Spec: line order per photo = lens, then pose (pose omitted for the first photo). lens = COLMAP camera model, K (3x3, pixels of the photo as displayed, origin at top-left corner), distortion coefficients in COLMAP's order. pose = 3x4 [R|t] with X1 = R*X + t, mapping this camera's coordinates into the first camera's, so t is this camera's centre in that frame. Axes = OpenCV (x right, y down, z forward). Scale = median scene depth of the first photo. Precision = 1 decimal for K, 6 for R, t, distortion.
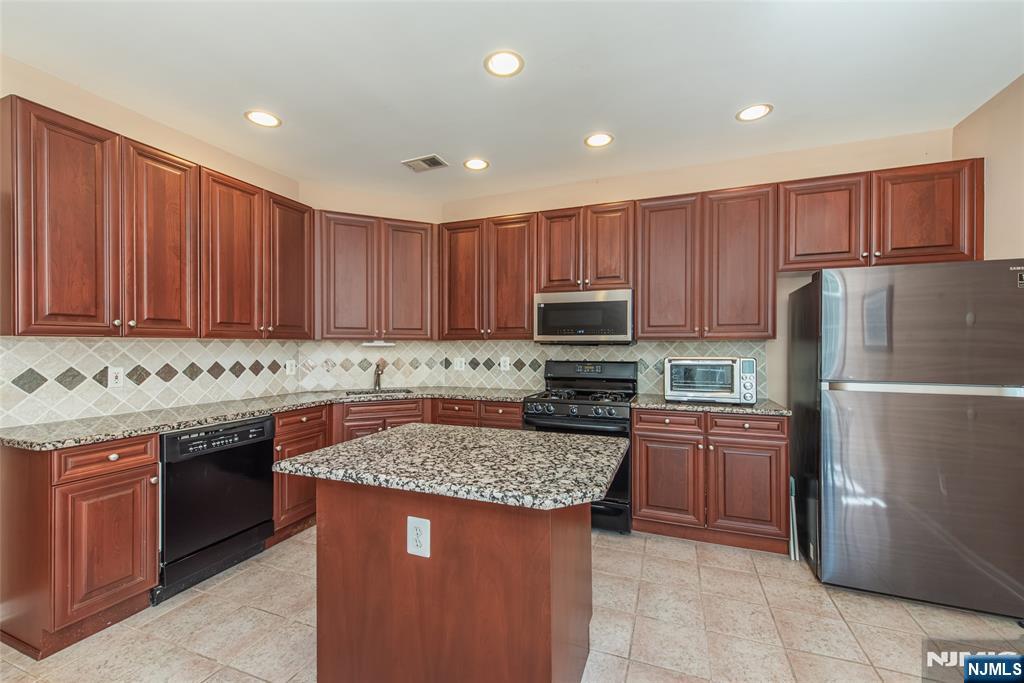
lens RADIAL K [[396.0, 0, 526.7], [0, 396.0, 344.8], [0, 0, 1]] dist [0.009881, -0.002153]
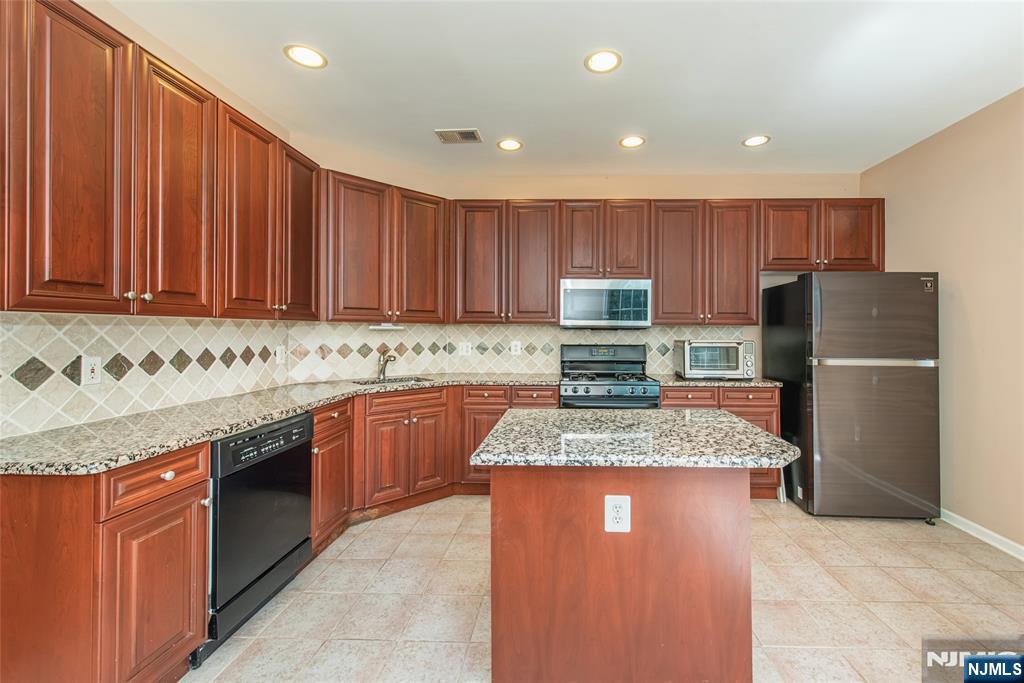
lens RADIAL K [[396.0, 0, 567.6], [0, 396.0, 326.4], [0, 0, 1]] dist [0.009881, -0.002153]
pose [[0.946116, 0.008217, 0.323725, -0.390532], [-0.005577, 0.999943, -0.009084, 0.003199], [-0.323781, 0.006789, 0.946108, 0.032882]]
